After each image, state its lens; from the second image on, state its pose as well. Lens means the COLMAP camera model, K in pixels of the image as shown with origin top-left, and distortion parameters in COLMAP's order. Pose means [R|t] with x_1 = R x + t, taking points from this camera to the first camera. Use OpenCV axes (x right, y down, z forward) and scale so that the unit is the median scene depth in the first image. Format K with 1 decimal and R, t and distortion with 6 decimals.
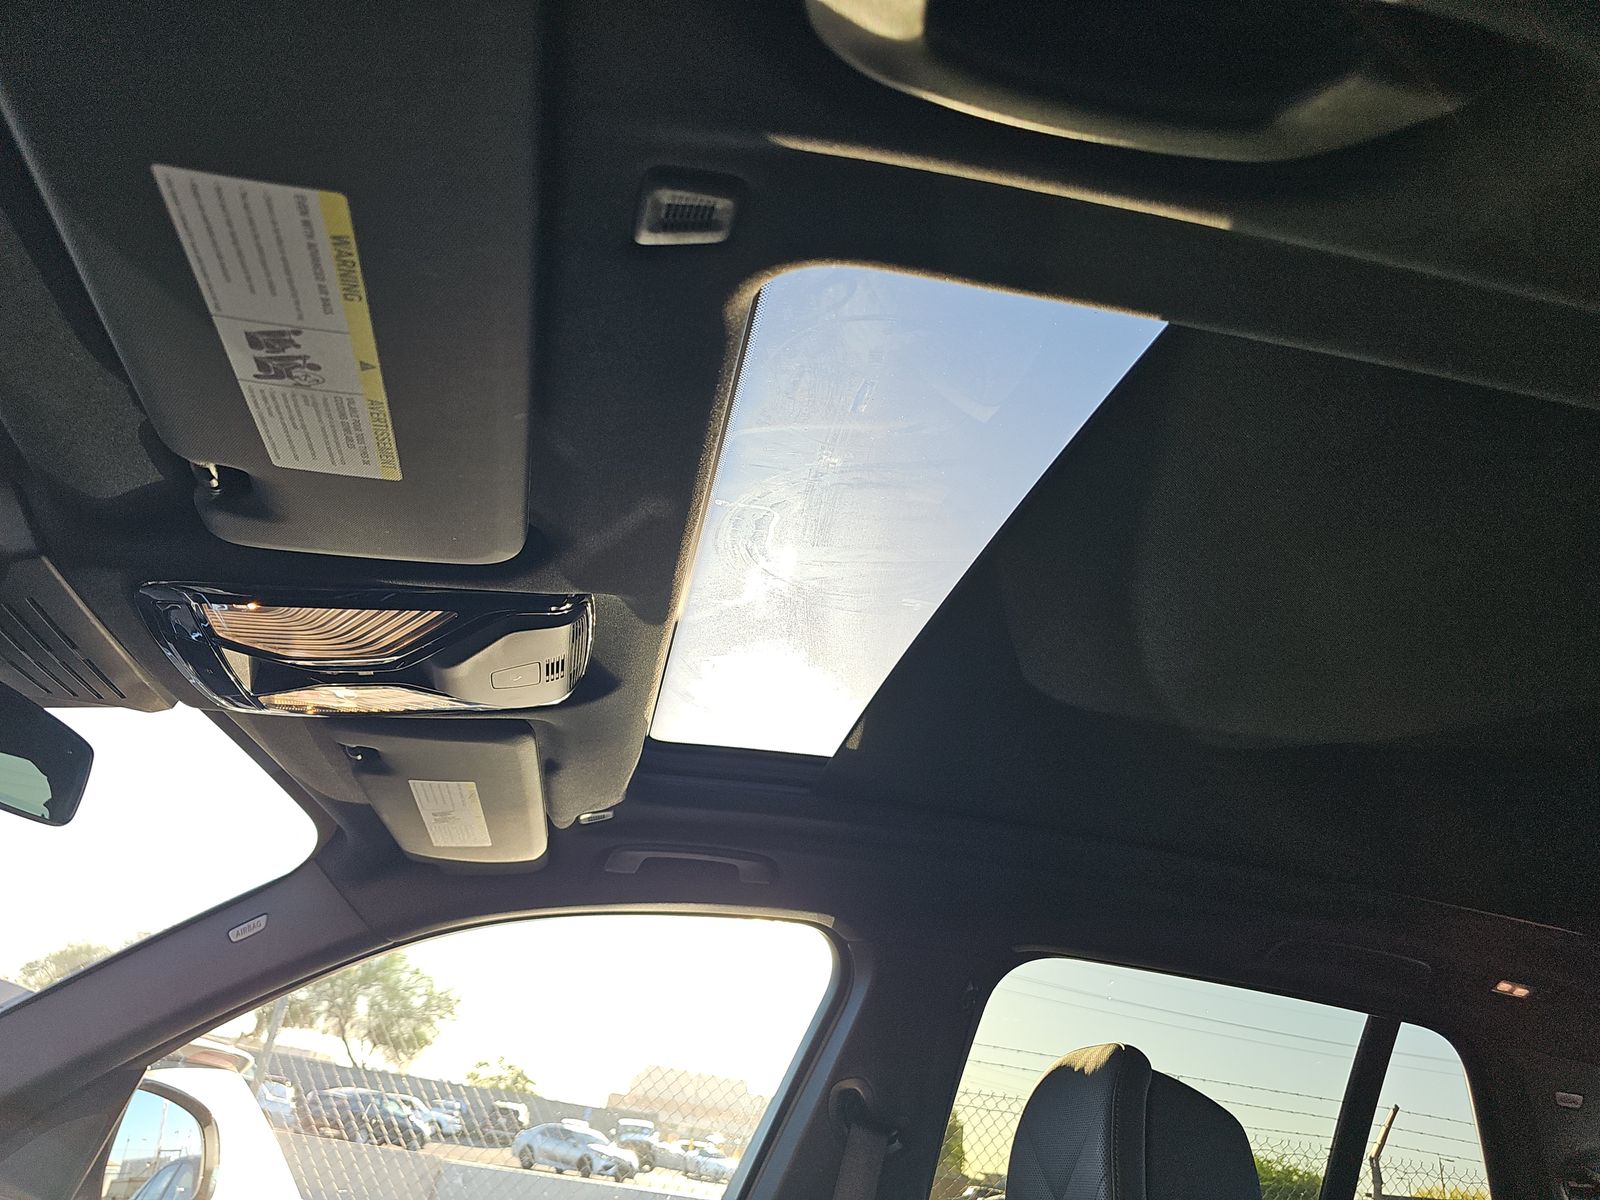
lens RADIAL K [[1058.0, 0, 790.5], [0, 1058.0, 619.6], [0, 0, 1]] dist [0.043117, -0.053085]
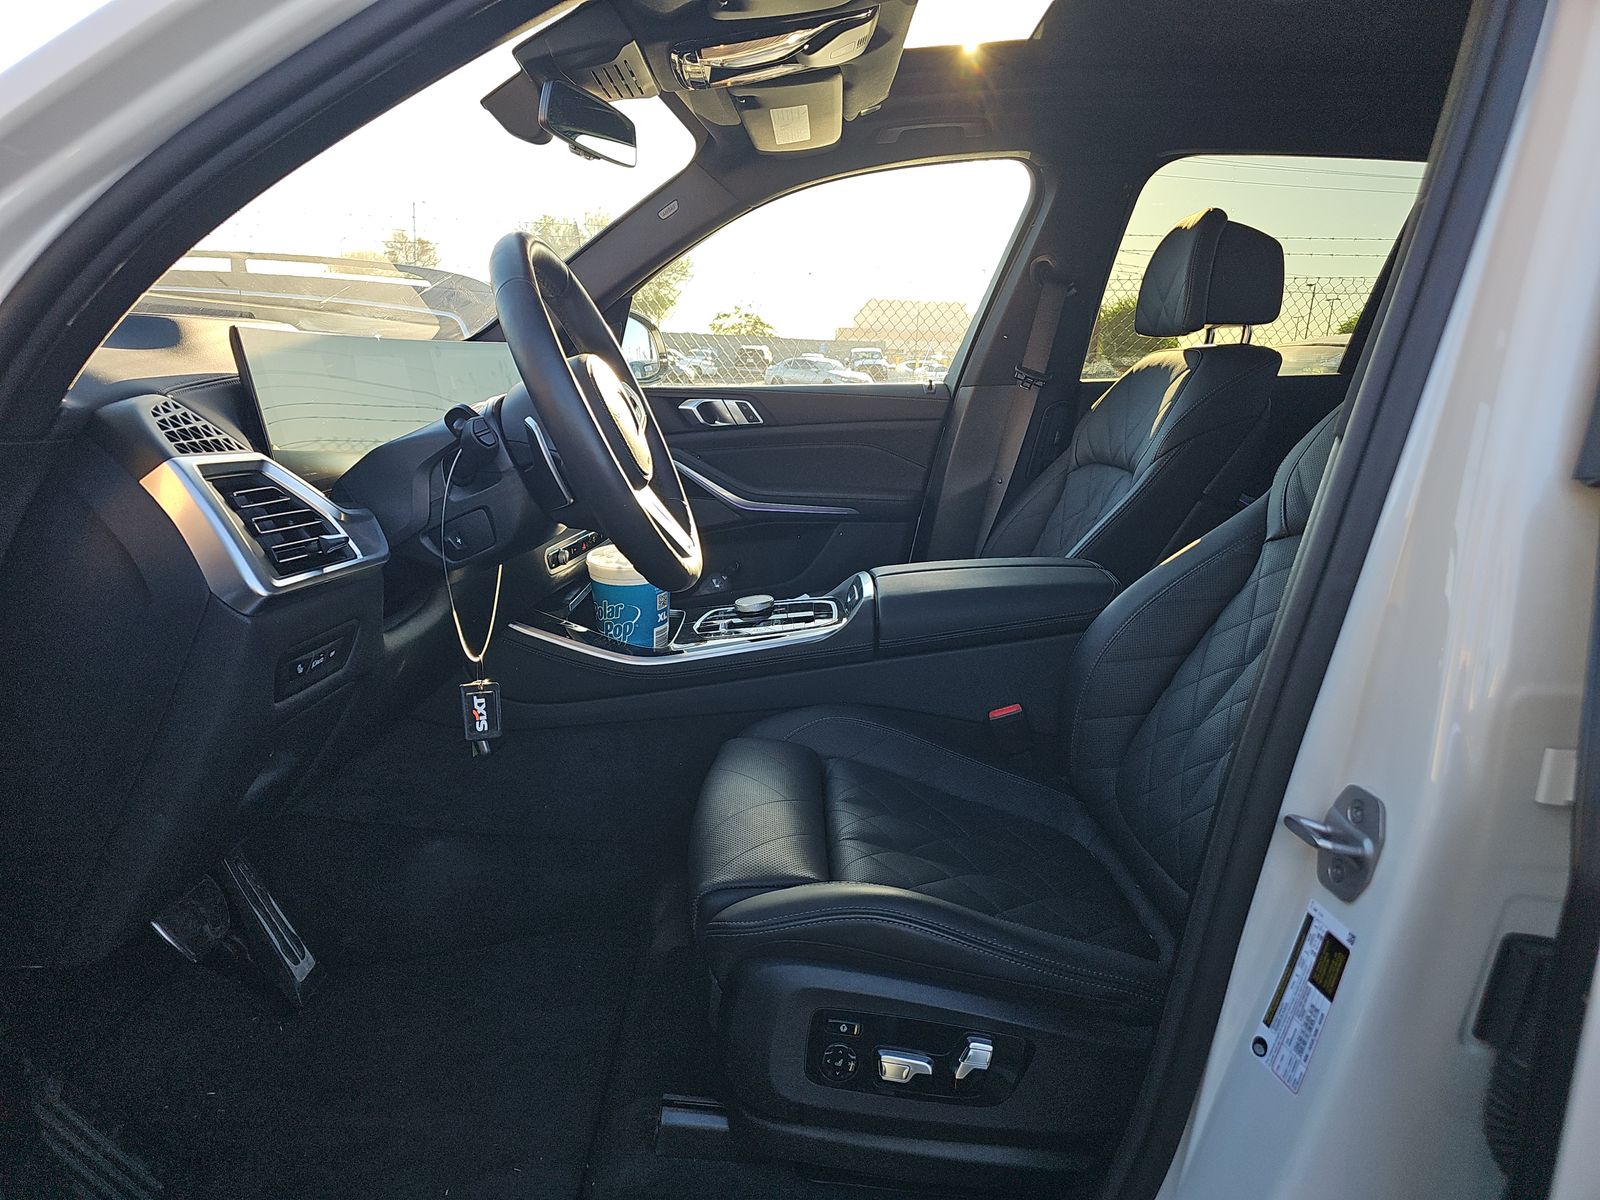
lens RADIAL K [[1058.0, 0, 790.5], [0, 1058.0, 619.6], [0, 0, 1]] dist [0.043117, -0.053085]
pose [[0.975870, -0.052892, -0.211850, -0.004861], [0.175456, 0.767467, 0.616612, -0.204483], [0.129974, -0.638903, 0.758228, -0.619191]]
